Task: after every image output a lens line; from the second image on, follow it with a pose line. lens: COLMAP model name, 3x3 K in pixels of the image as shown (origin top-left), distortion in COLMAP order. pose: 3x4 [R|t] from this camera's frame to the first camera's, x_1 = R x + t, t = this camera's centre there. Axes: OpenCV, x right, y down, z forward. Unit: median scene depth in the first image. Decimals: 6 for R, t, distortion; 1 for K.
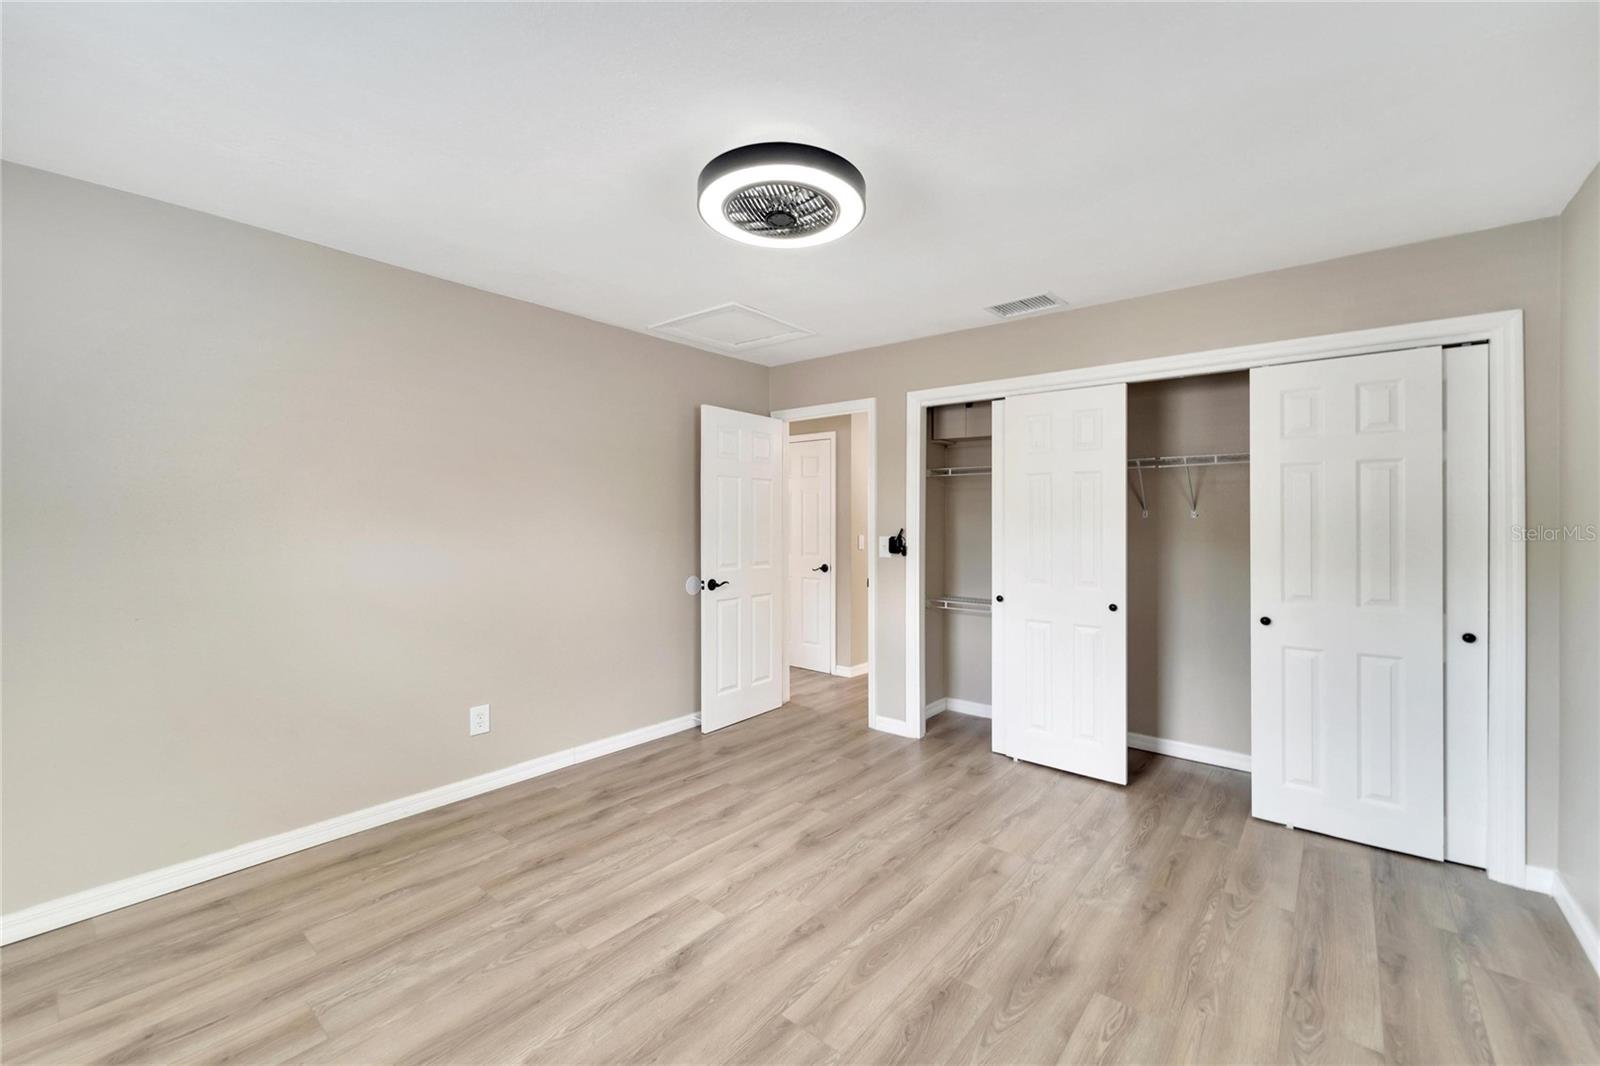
lens RADIAL K [[644.3, 0, 807.7], [0, 644.3, 524.4], [0, 0, 1]] dist [-0.000118, -0.001019]
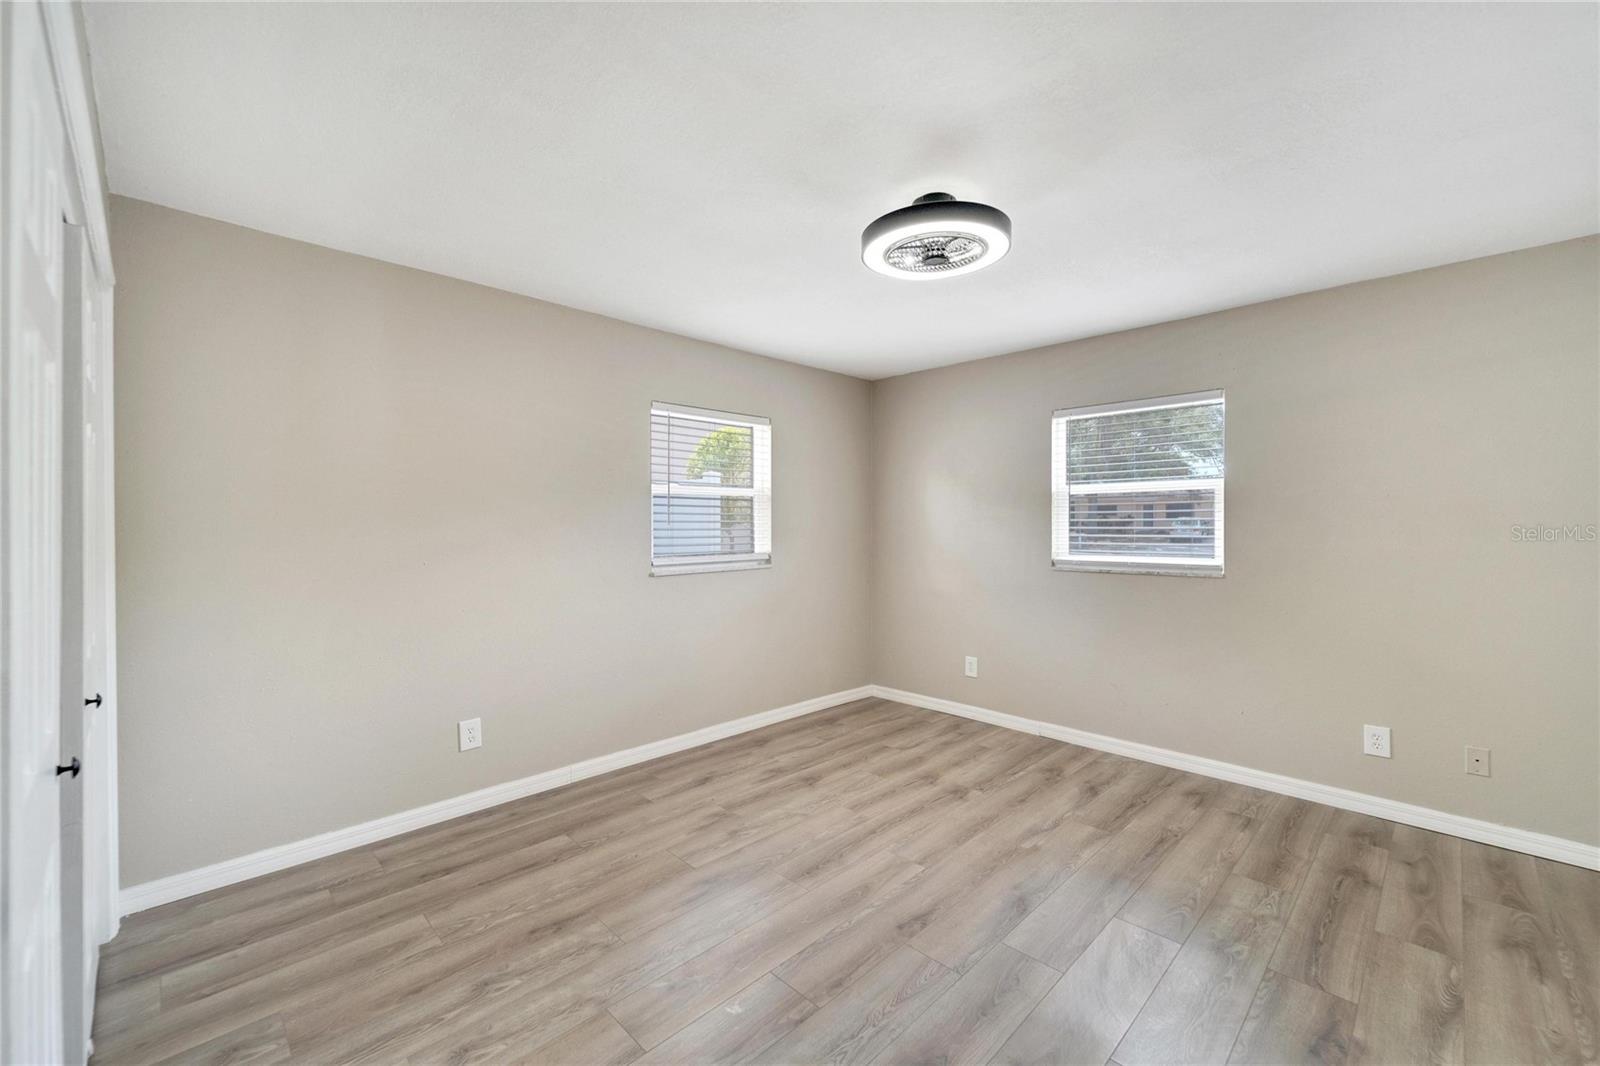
lens RADIAL K [[644.3, 0, 796.0], [0, 644.3, 528.2], [0, 0, 1]] dist [-0.000118, -0.001019]
pose [[-0.994137, -0.004747, 0.108024, 0.065421], [-0.003682, 0.999943, 0.010056, -0.007388], [-0.108065, 0.009599, -0.994097, 1.687039]]
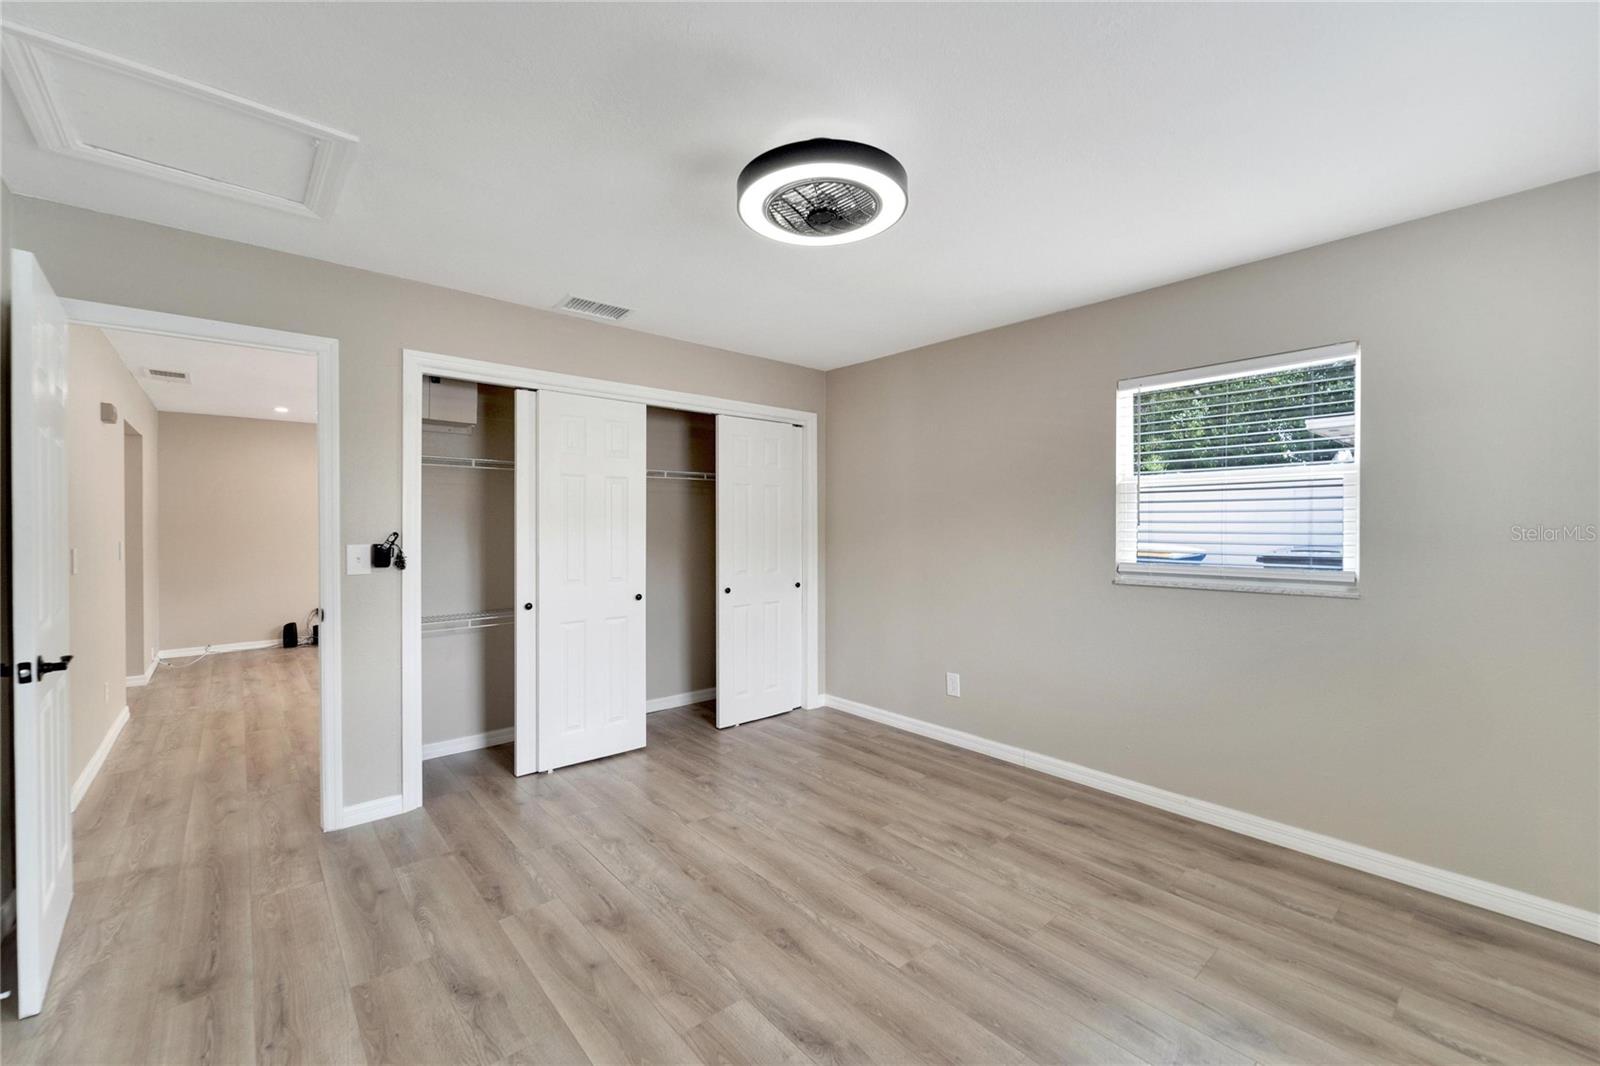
lens RADIAL K [[644.3, 0, 803.7], [0, 644.3, 527.7], [0, 0, 1]] dist [-0.000118, -0.001019]
pose [[0.166331, -0.010625, 0.986013, -0.794264], [0.004268, 0.999940, 0.010055, -0.006738], [-0.986061, 0.002536, 0.166366, 0.670364]]
